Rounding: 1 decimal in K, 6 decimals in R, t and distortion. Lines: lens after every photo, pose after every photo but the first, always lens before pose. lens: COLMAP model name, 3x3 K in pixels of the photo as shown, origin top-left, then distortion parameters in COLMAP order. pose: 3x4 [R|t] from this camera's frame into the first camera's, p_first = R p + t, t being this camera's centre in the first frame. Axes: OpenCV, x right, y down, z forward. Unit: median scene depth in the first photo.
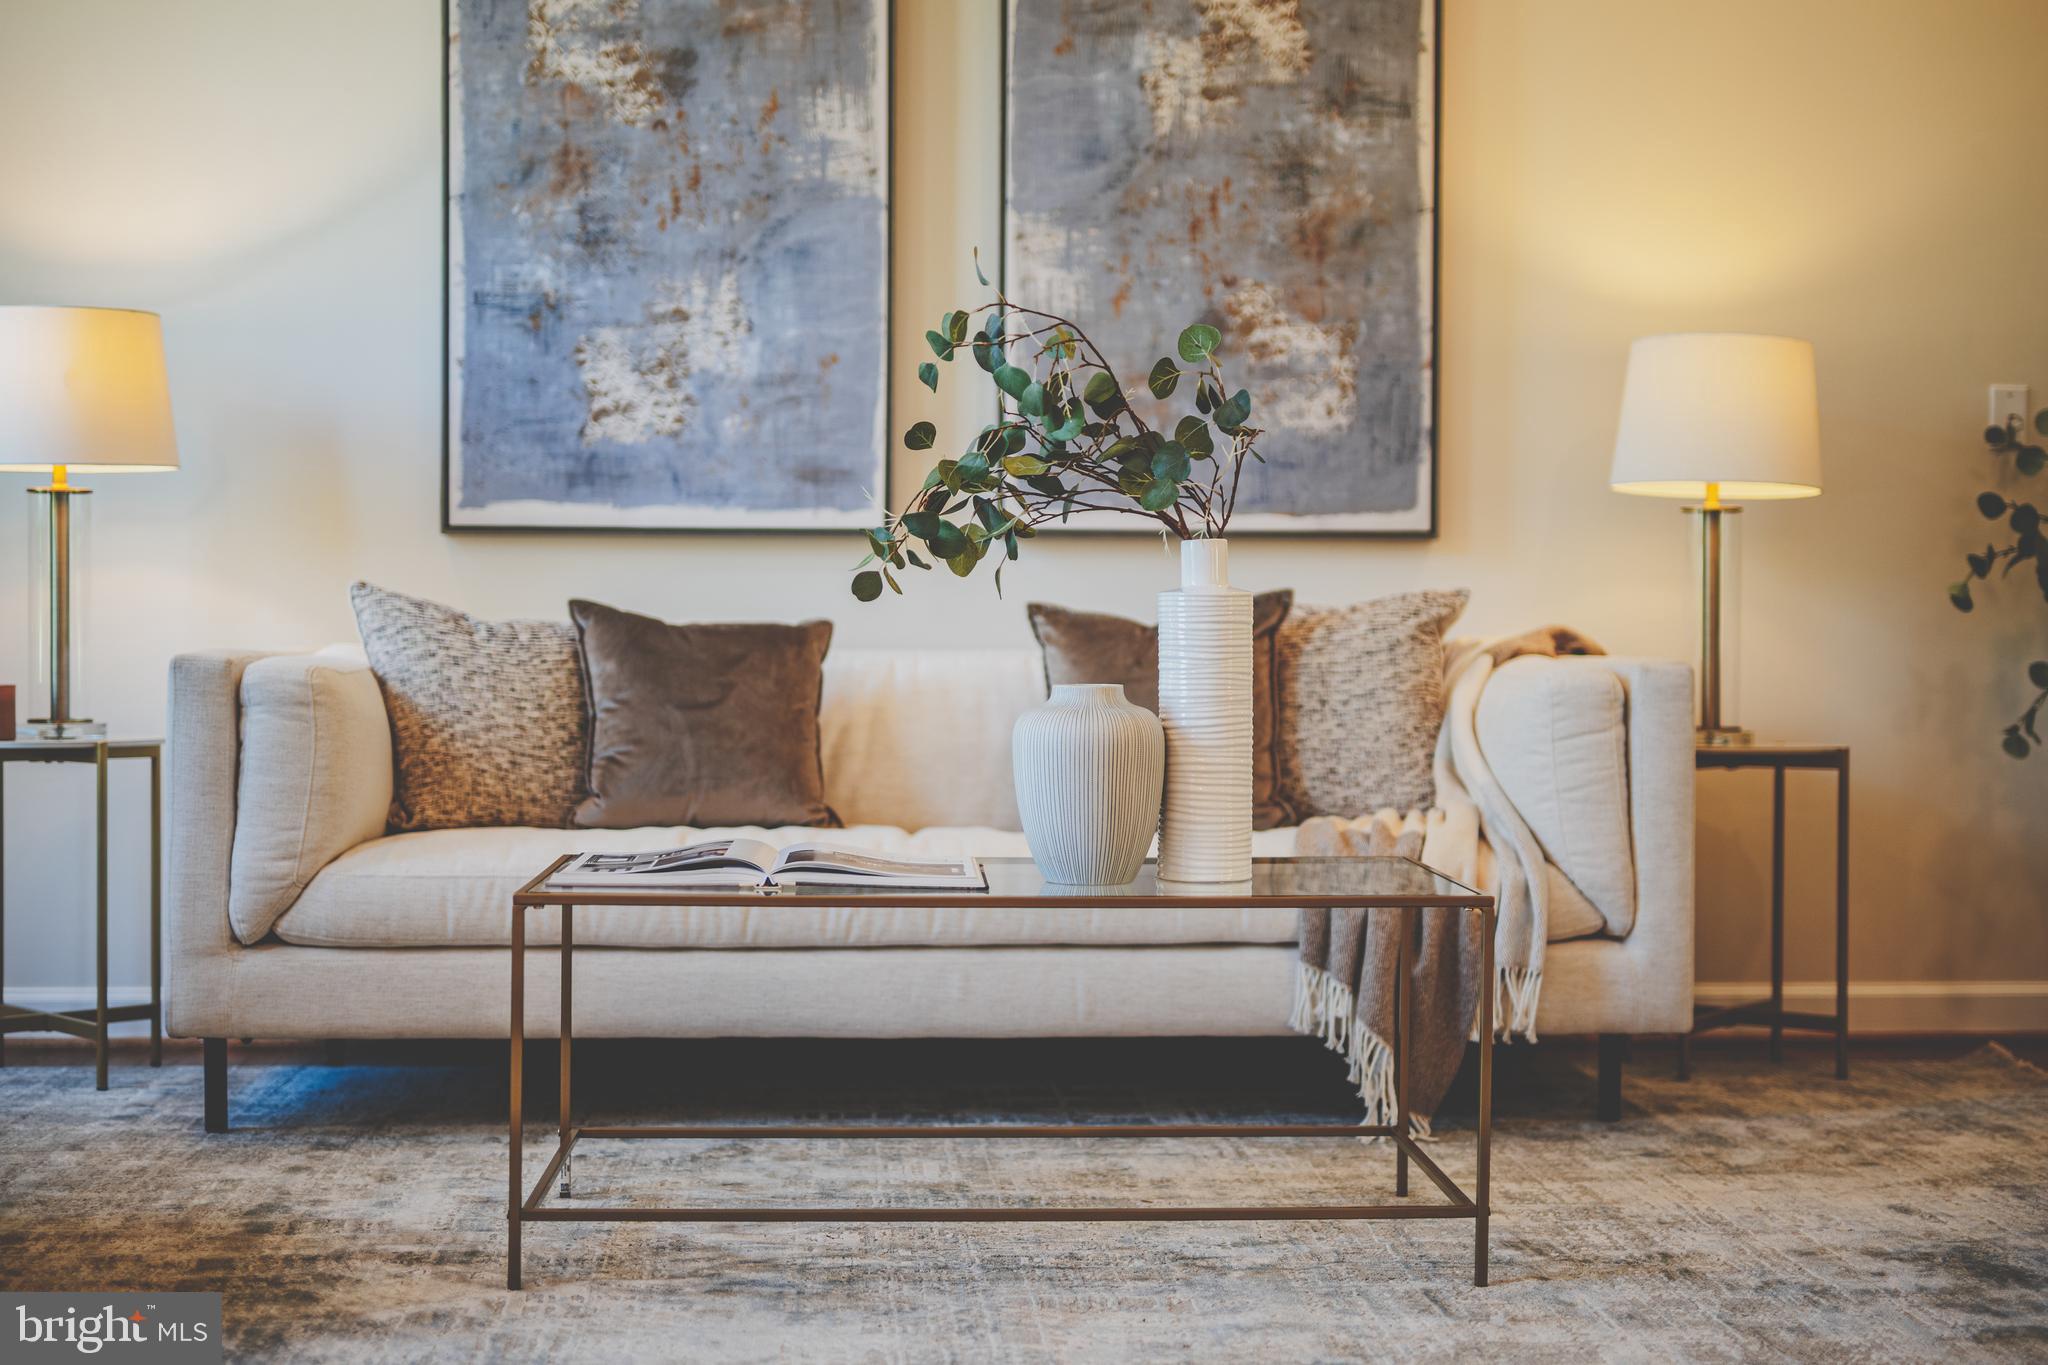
lens RADIAL K [[2906.4, 0, 1019.6], [0, 2906.4, 676.1], [0, 0, 1]] dist [0.014400, 0.000000]
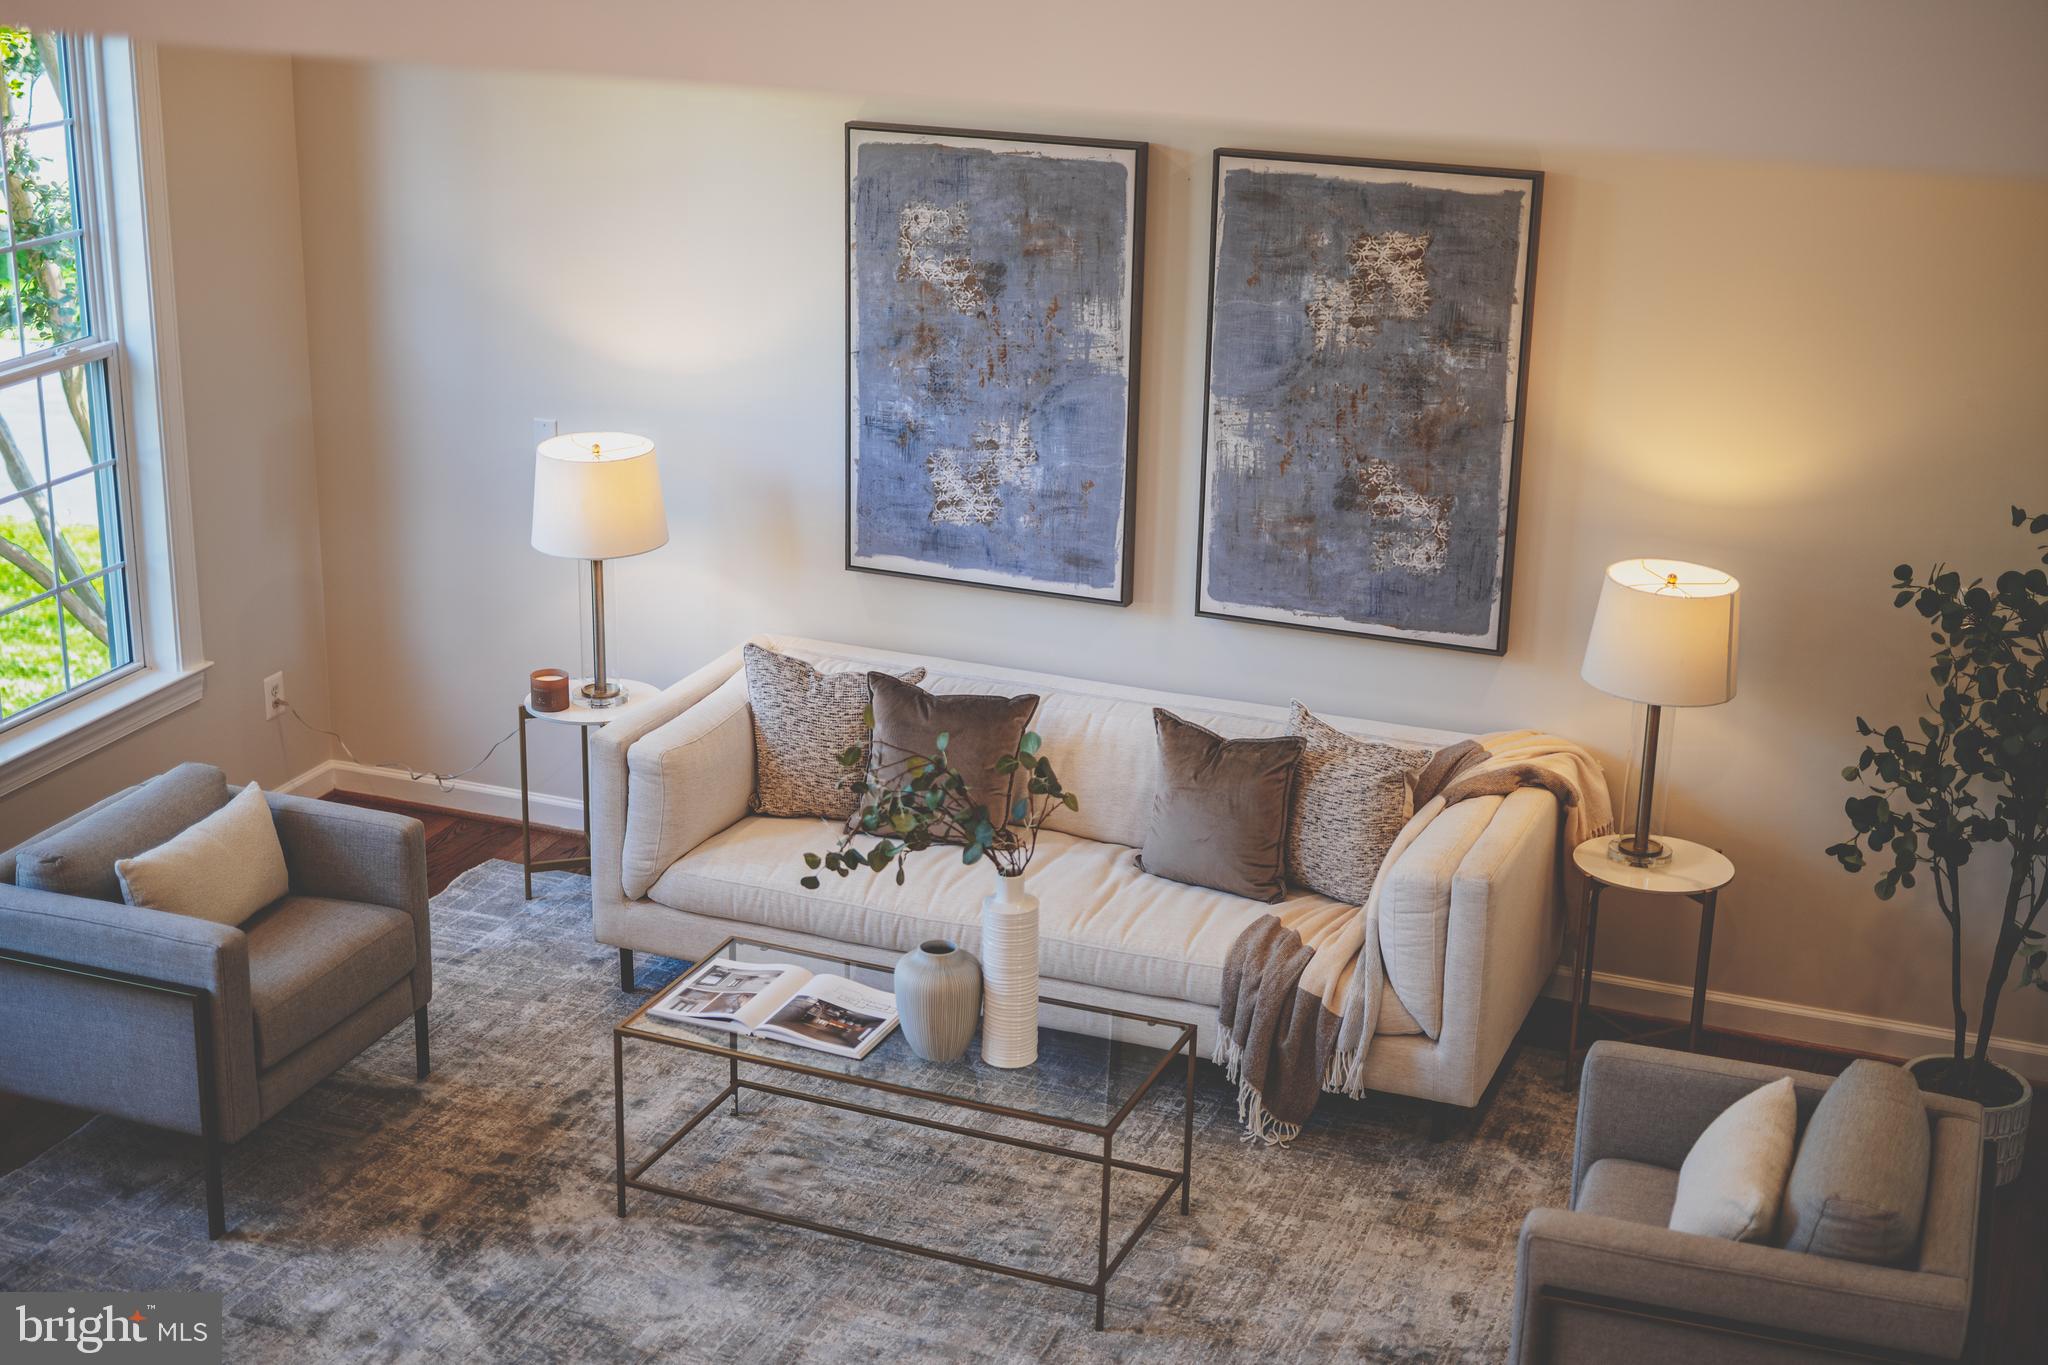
lens RADIAL K [[2906.4, 0, 1024.6], [0, 2906.4, 687.4], [0, 0, 1]] dist [0.014400, 0.000000]
pose [[0.901209, 0.151165, -0.406166, 0.506595], [-0.018322, 0.949648, 0.312782, -0.463531], [0.432997, -0.274440, 0.858601, -0.276231]]
